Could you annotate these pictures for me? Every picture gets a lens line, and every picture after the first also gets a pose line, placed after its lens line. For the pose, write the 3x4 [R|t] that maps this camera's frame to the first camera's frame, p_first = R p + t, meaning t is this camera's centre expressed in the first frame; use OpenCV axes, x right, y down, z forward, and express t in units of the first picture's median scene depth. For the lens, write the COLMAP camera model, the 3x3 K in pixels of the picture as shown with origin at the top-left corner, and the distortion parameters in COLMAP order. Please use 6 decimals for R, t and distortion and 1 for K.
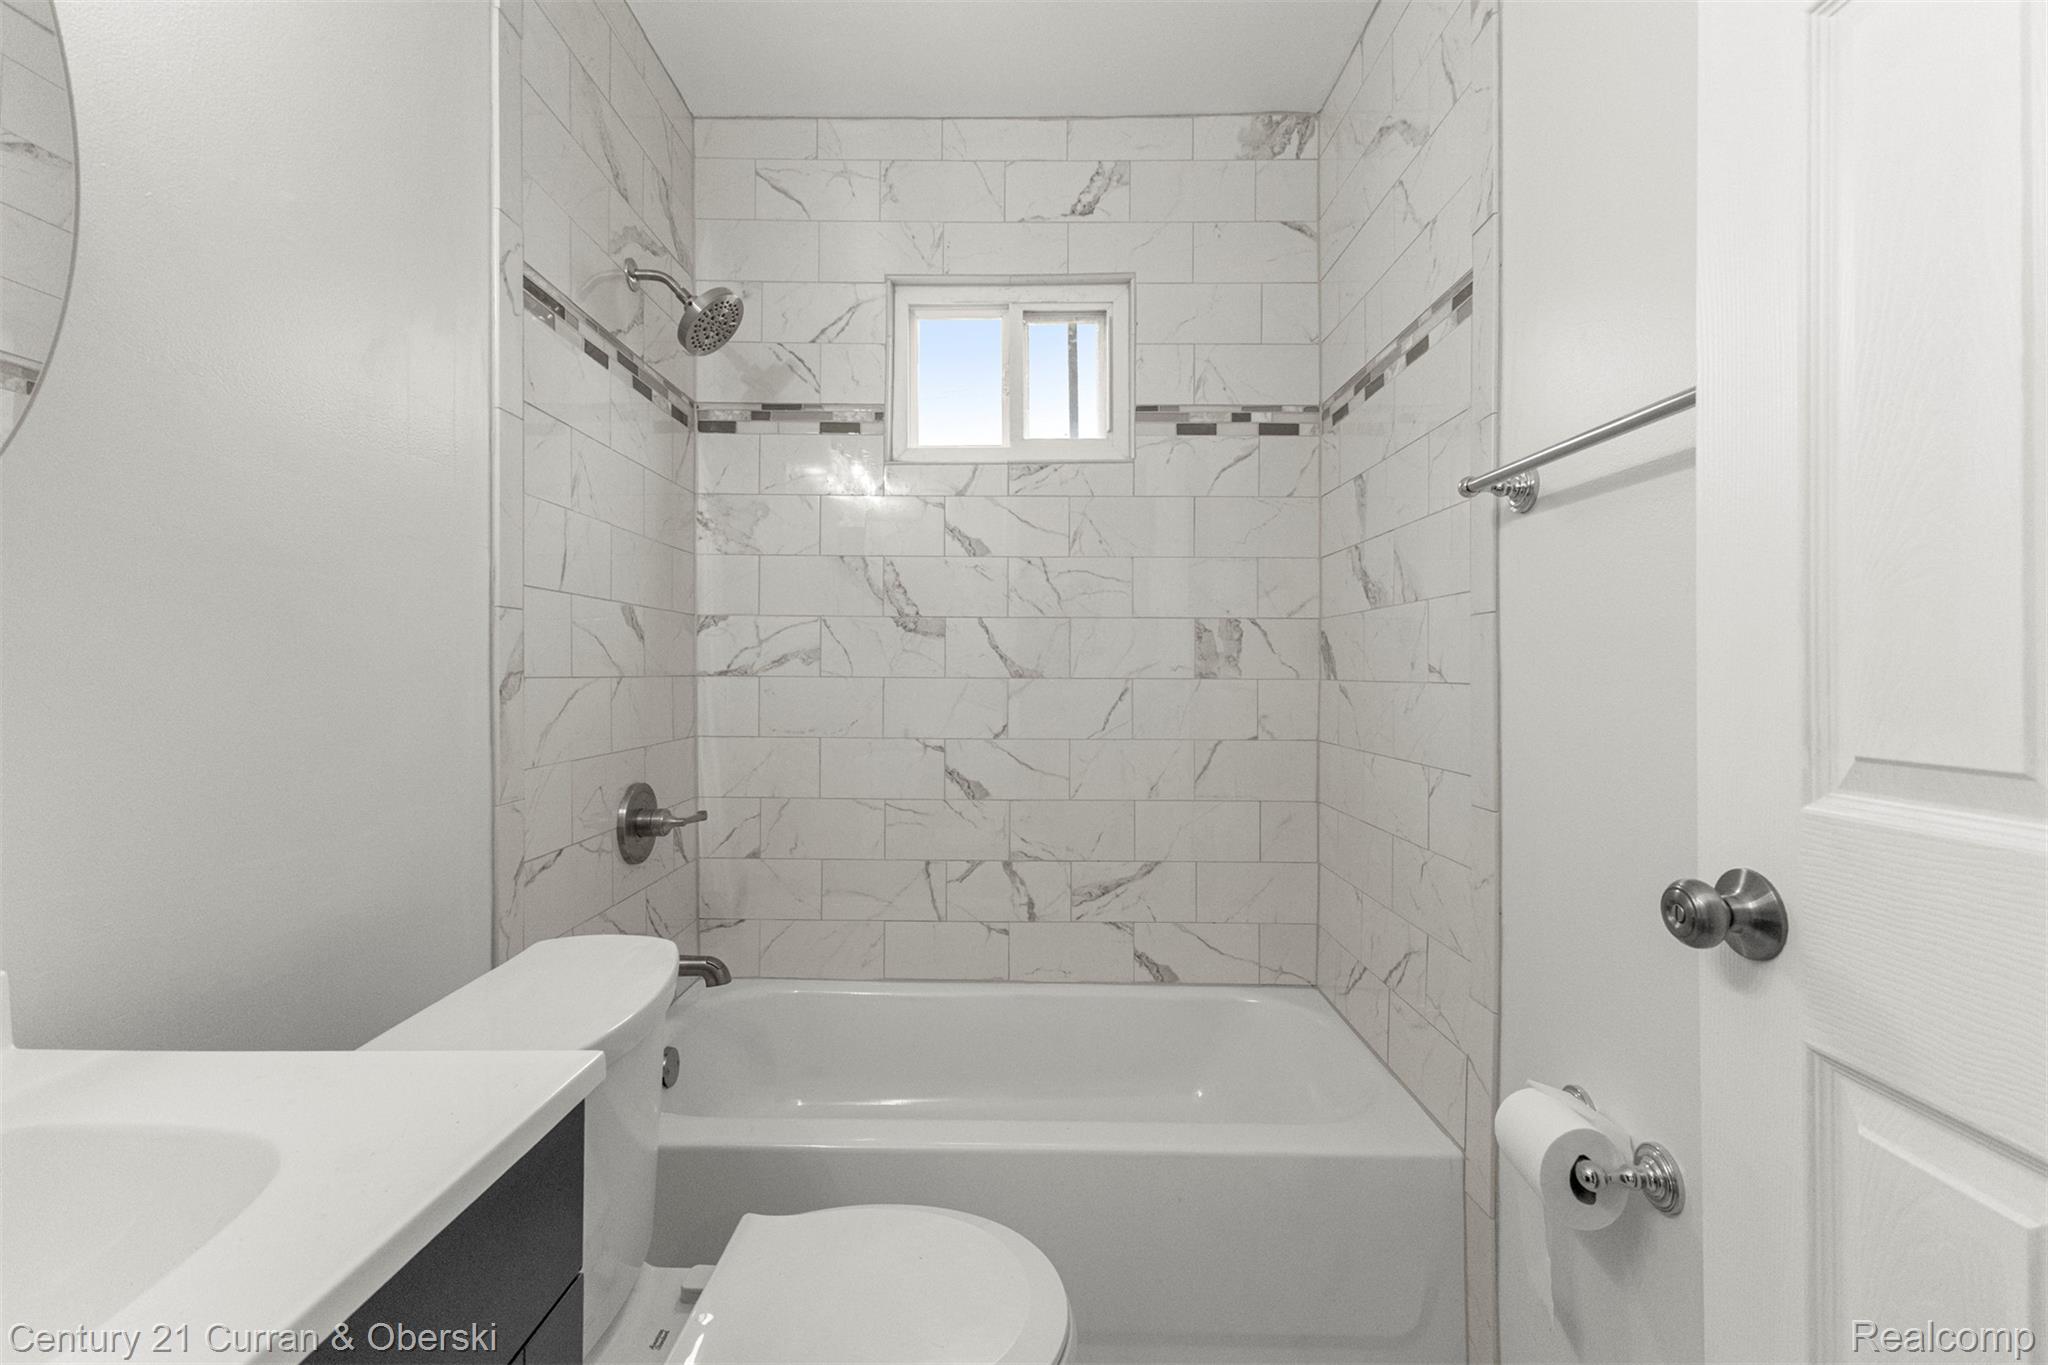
lens RADIAL K [[890.3, 0, 1021.9], [0, 890.3, 670.2], [0, 0, 1]] dist [0.004372, -0.000766]
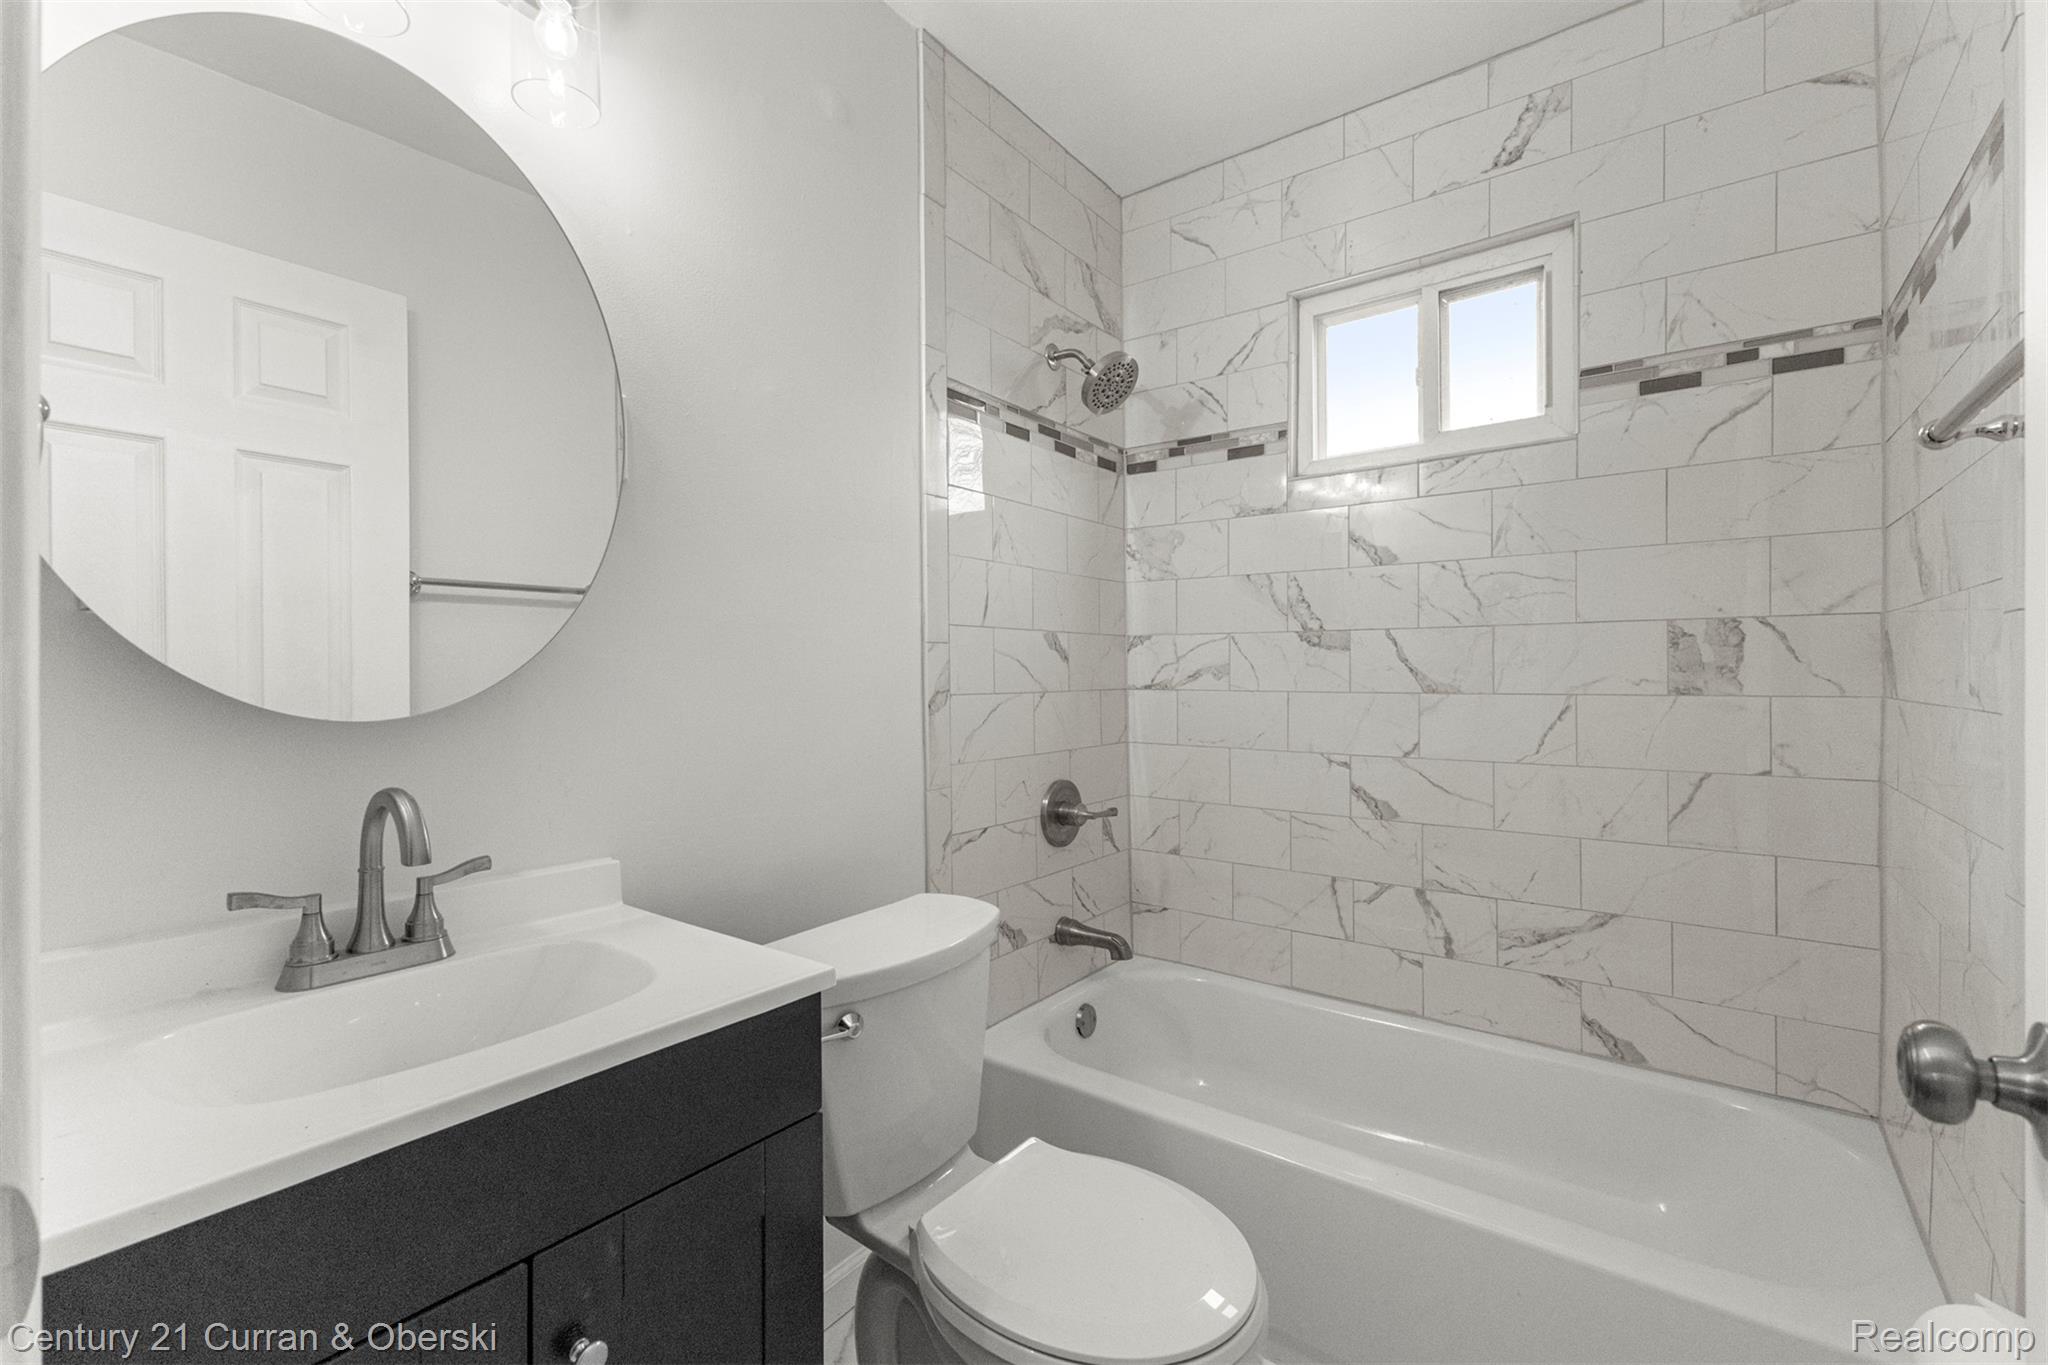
lens RADIAL K [[890.3, 0, 1030.5], [0, 890.3, 685.5], [0, 0, 1]] dist [0.004372, -0.000766]
pose [[0.804062, 0.001299, -0.594544, 0.212496], [0.008092, 0.999881, 0.013128, -0.014415], [0.594490, -0.015366, 0.803956, 0.008937]]
